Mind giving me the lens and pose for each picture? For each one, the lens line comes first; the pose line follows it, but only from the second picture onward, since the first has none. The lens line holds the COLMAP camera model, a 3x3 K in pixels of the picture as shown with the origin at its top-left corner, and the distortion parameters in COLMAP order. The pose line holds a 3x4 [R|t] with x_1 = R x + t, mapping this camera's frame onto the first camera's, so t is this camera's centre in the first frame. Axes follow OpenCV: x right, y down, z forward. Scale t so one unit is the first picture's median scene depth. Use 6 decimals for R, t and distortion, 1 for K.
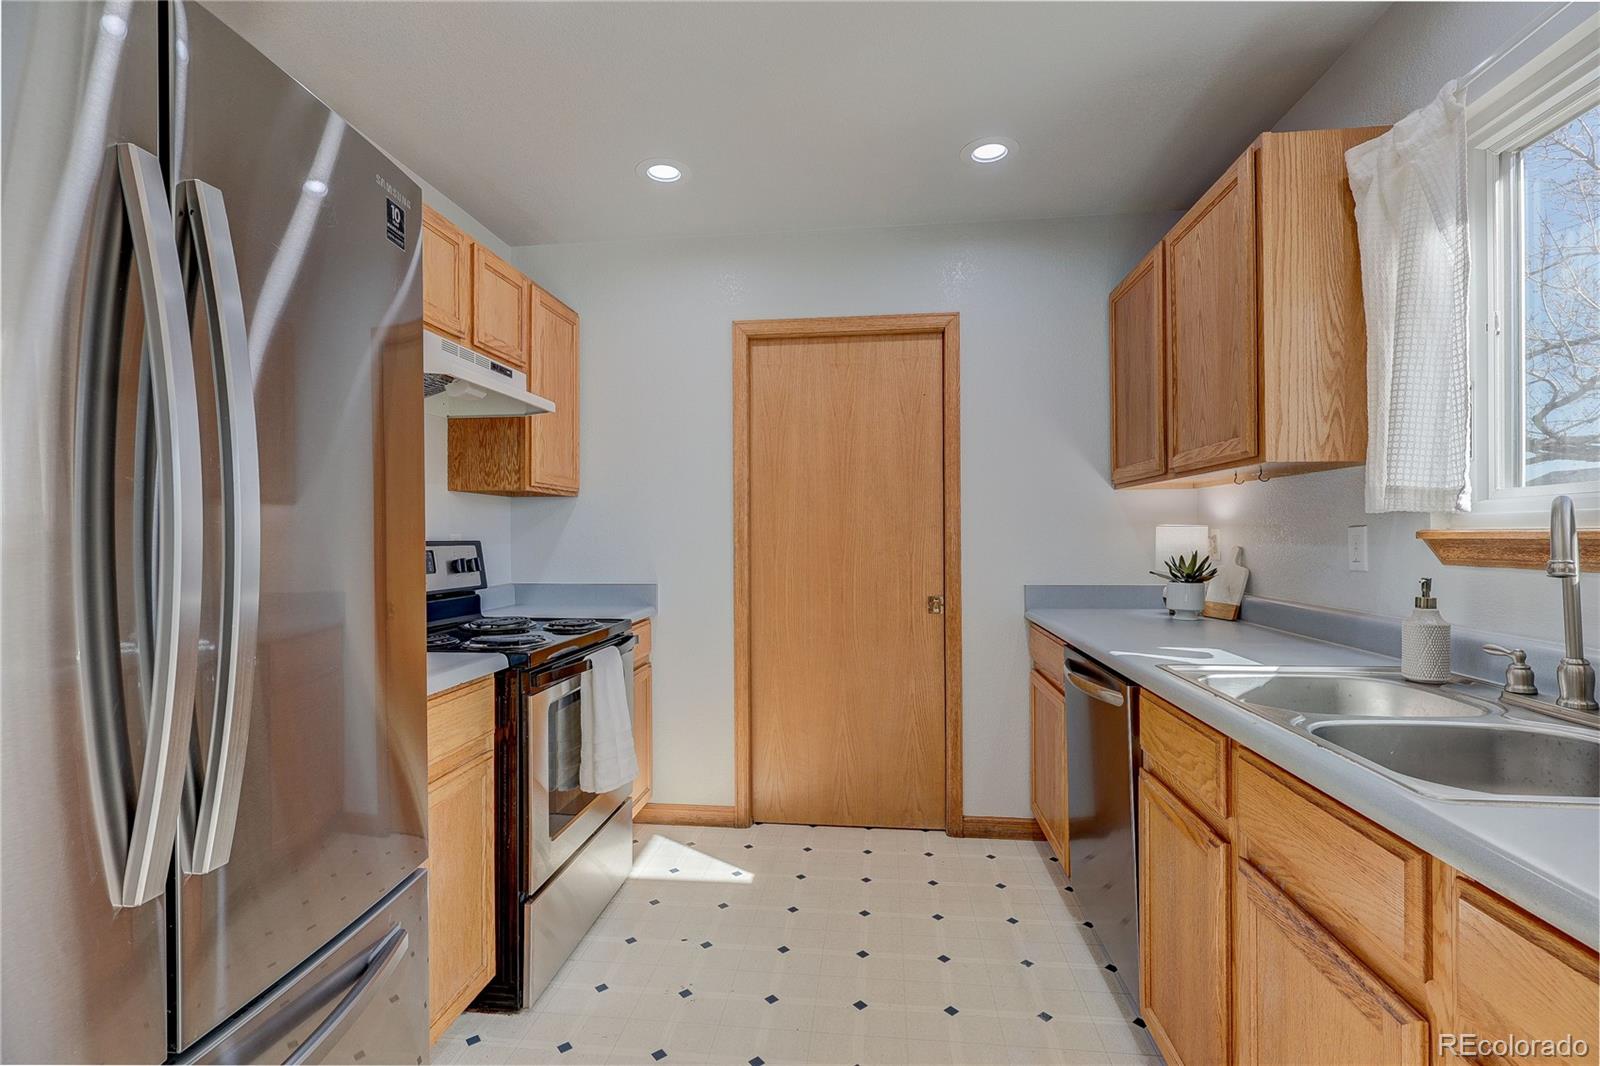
lens RADIAL K [[736.5, 0, 797.0], [0, 736.5, 530.4], [0, 0, 1]] dist [-0.012858, 0.006510]
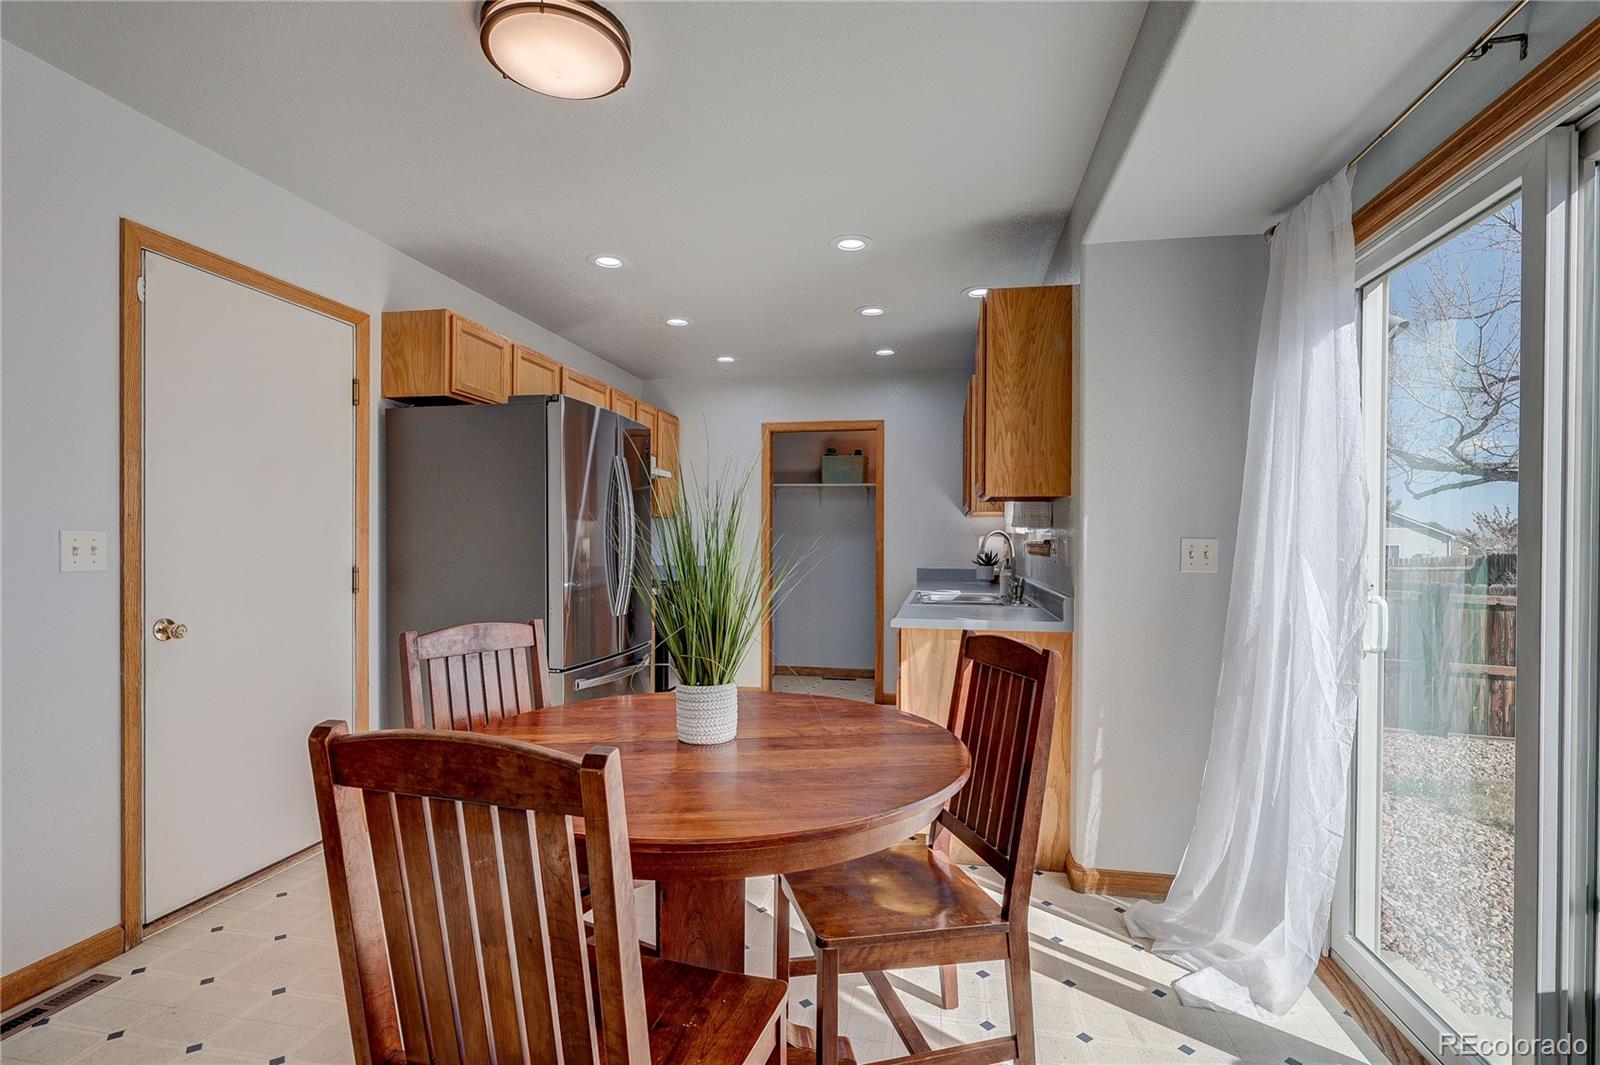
lens RADIAL K [[756.5, 0, 807.5], [0, 756.5, 538.5], [0, 0, 1]] dist [-0.000260, 0.000022]
pose [[0.997687, 0.010782, -0.067113, 0.185912], [-0.010366, 0.999925, 0.006533, -0.012478], [0.067178, -0.005822, 0.997724, -1.049776]]
